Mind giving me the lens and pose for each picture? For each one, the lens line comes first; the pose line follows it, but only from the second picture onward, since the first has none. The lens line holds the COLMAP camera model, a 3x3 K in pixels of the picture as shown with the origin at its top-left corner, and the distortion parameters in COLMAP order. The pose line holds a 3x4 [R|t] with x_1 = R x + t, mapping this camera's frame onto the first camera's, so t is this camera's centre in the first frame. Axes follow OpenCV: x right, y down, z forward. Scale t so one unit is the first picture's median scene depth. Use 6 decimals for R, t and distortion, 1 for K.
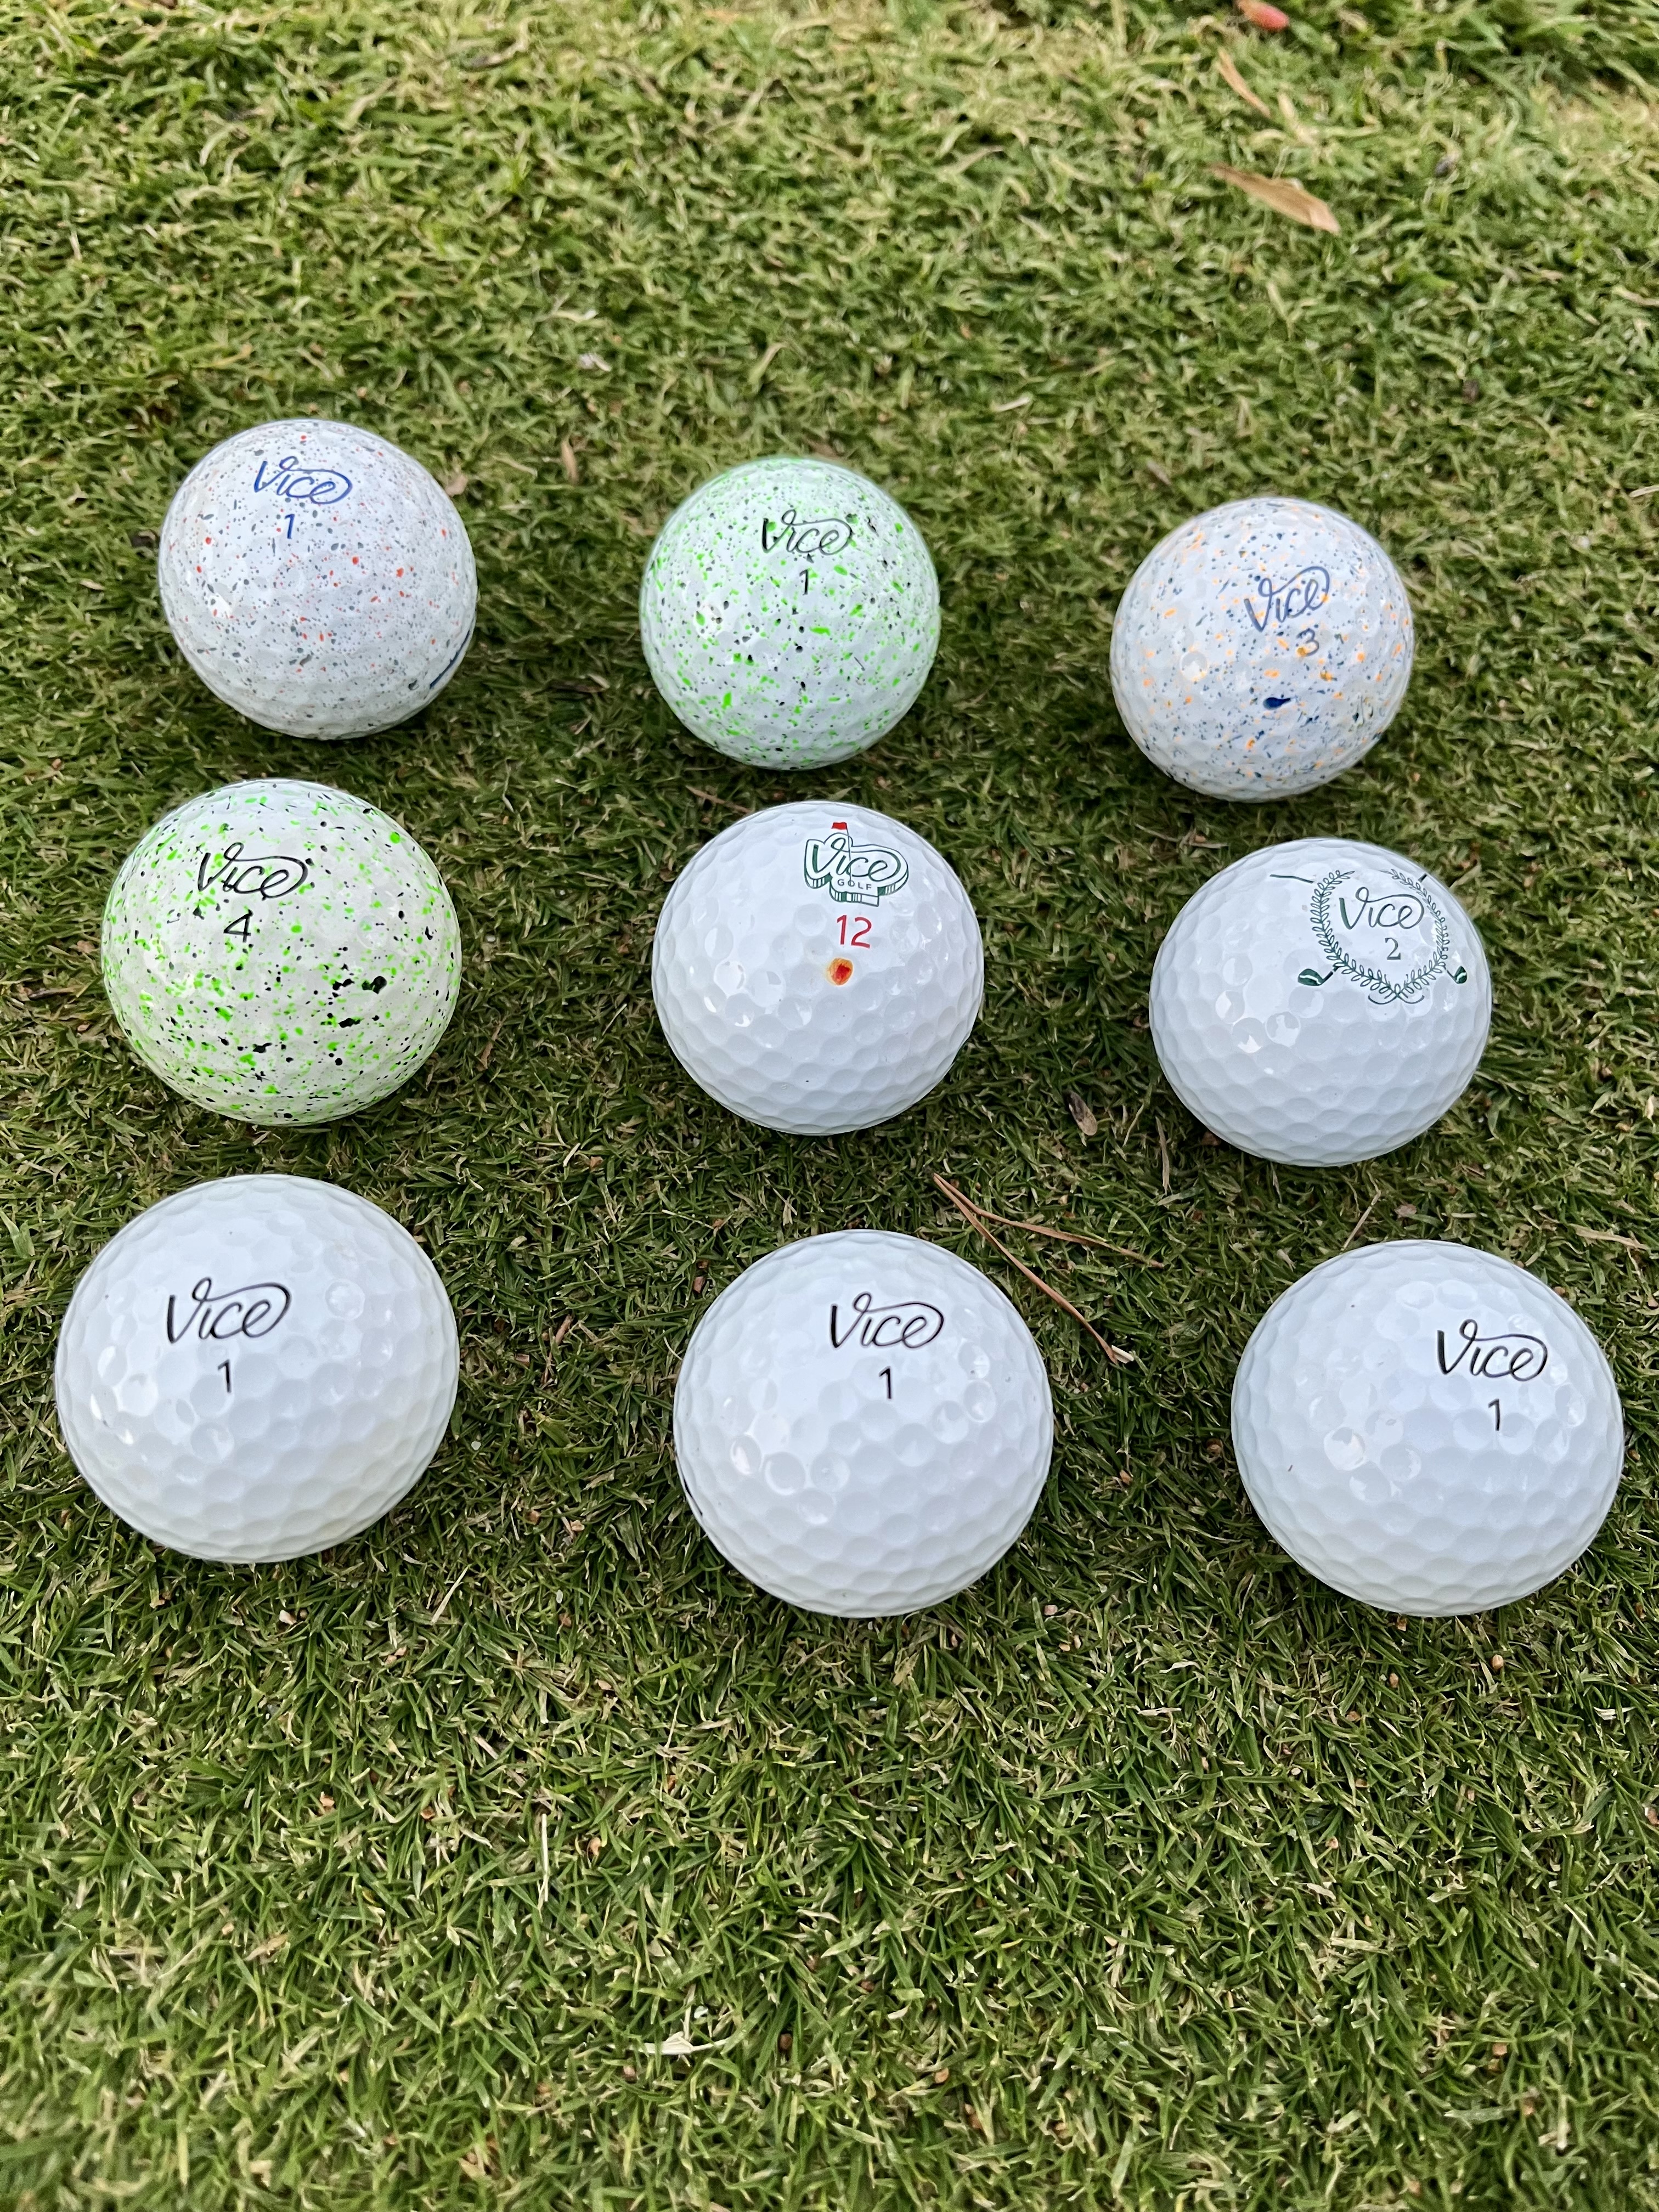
lens RADIAL K [[1742.6, 0, 826.3], [0, 1742.6, 1107.5], [0, 0, 1]] dist [0.033567, -0.079834]
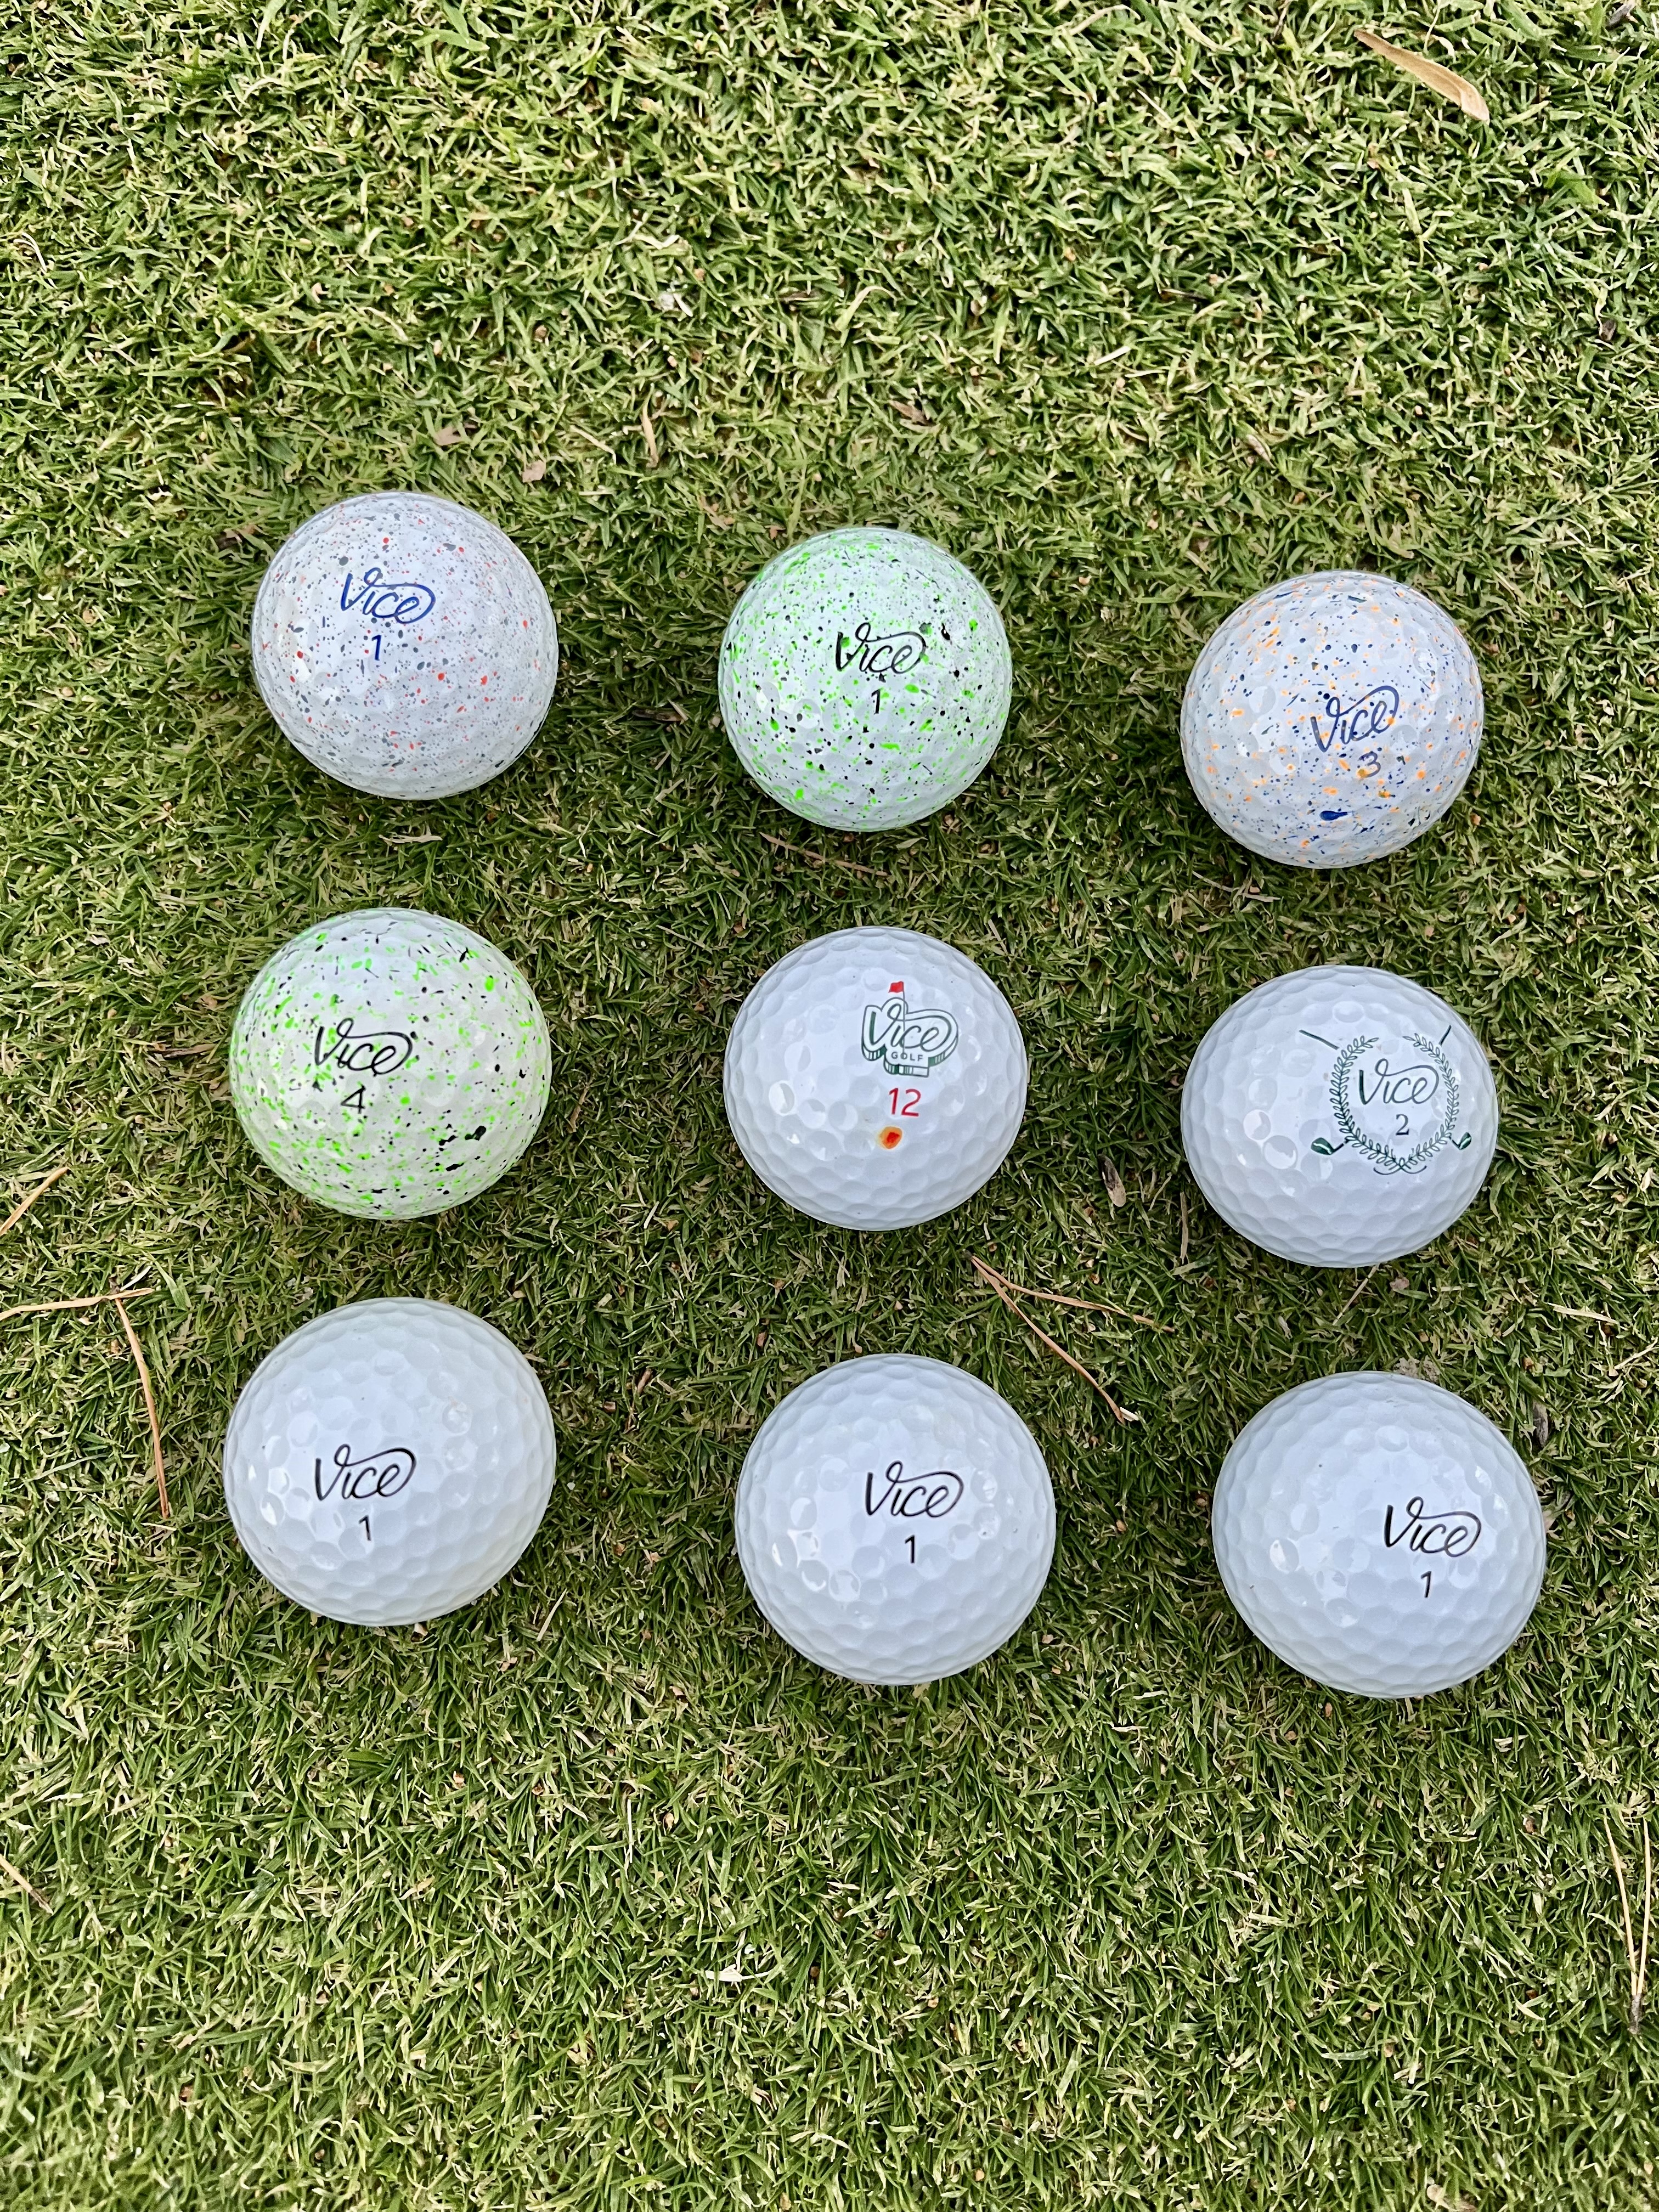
lens RADIAL K [[1725.6, 0, 830.7], [0, 1725.6, 1117.3], [0, 0, 1]] dist [0.032559, -0.064609]
pose [[0.998245, 0.041253, -0.042484, 0.014545], [-0.027269, 0.957062, 0.288598, -0.372679], [0.052565, -0.286933, 0.956507, -0.041565]]
